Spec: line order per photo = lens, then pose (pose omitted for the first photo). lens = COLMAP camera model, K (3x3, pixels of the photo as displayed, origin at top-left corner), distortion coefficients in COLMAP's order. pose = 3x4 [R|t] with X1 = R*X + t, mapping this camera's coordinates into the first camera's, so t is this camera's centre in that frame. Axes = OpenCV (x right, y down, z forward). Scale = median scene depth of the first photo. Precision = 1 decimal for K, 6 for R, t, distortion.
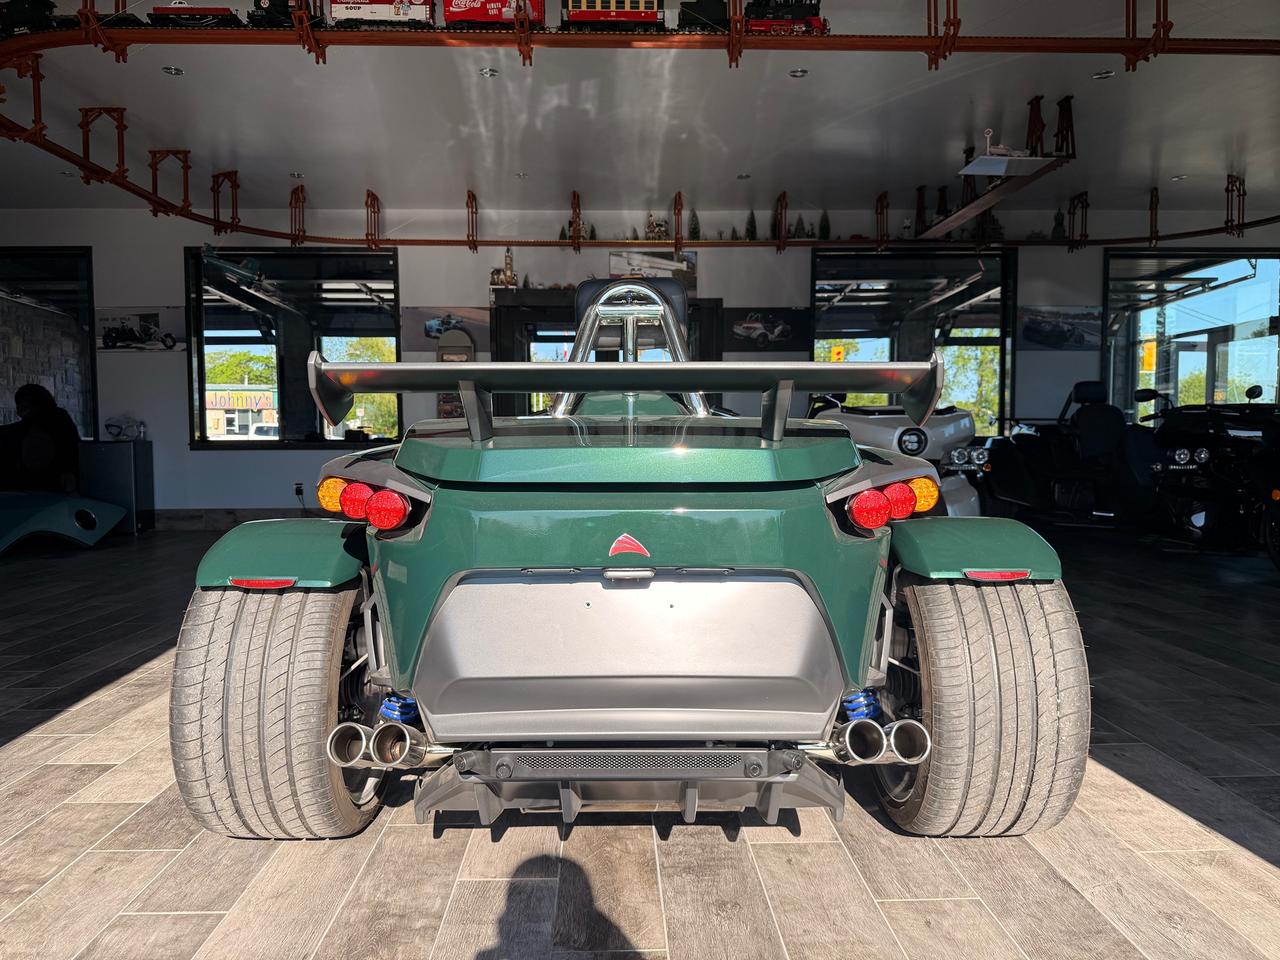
lens RADIAL K [[880.7, 0, 628.5], [0, 880.7, 482.2], [0, 0, 1]] dist [0.063789, -0.065958]
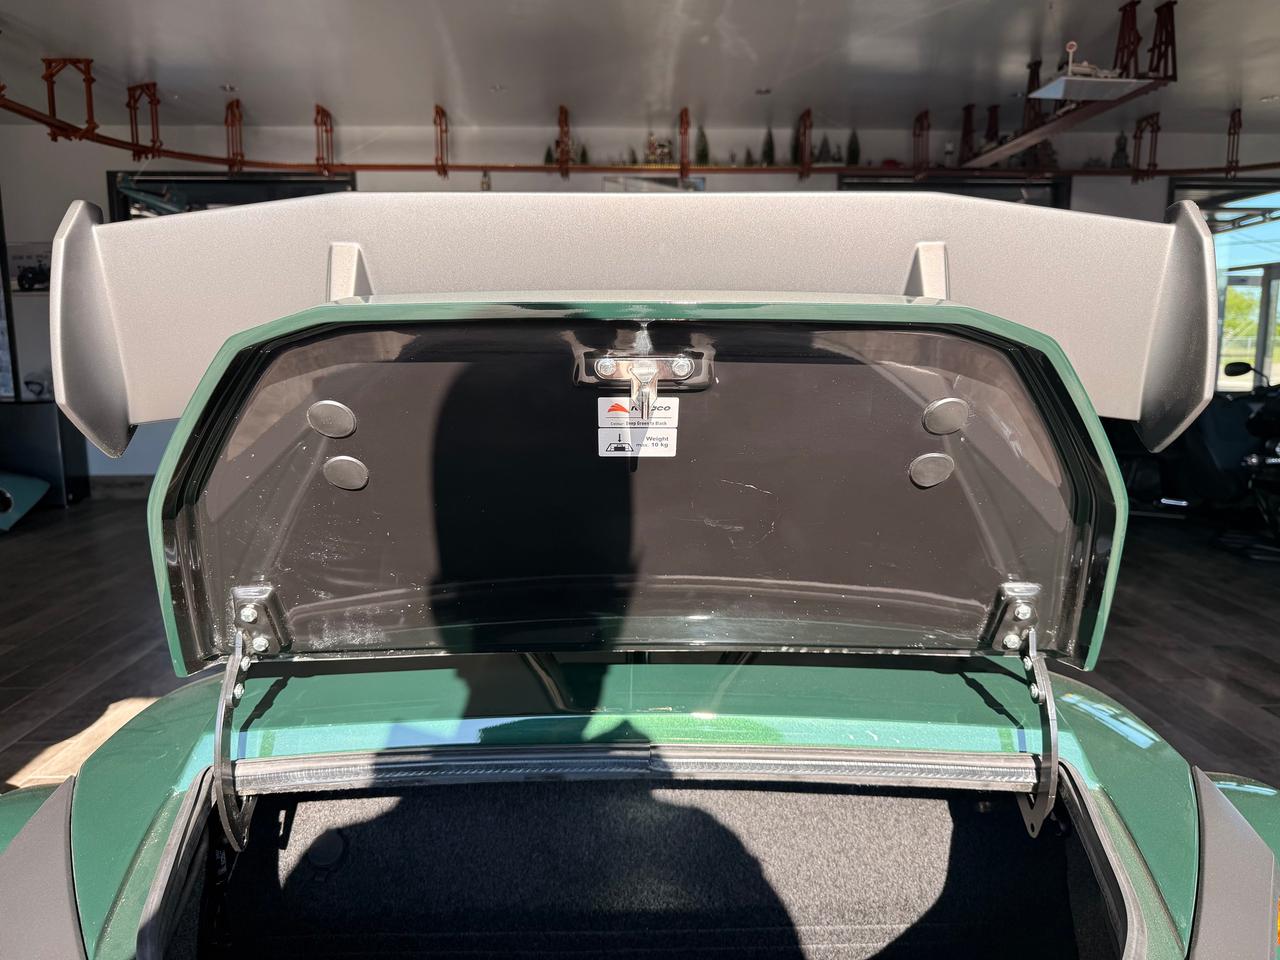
lens RADIAL K [[911.2, 0, 640.0], [0, 911.2, 480.0], [0, 0, 1]] dist [0.002786, 0.001005]
pose [[0.999876, -0.000575, 0.015739, -0.000220], [-0.000820, 0.996075, 0.088508, -0.048475], [-0.015728, -0.088510, 0.995951, 0.097585]]
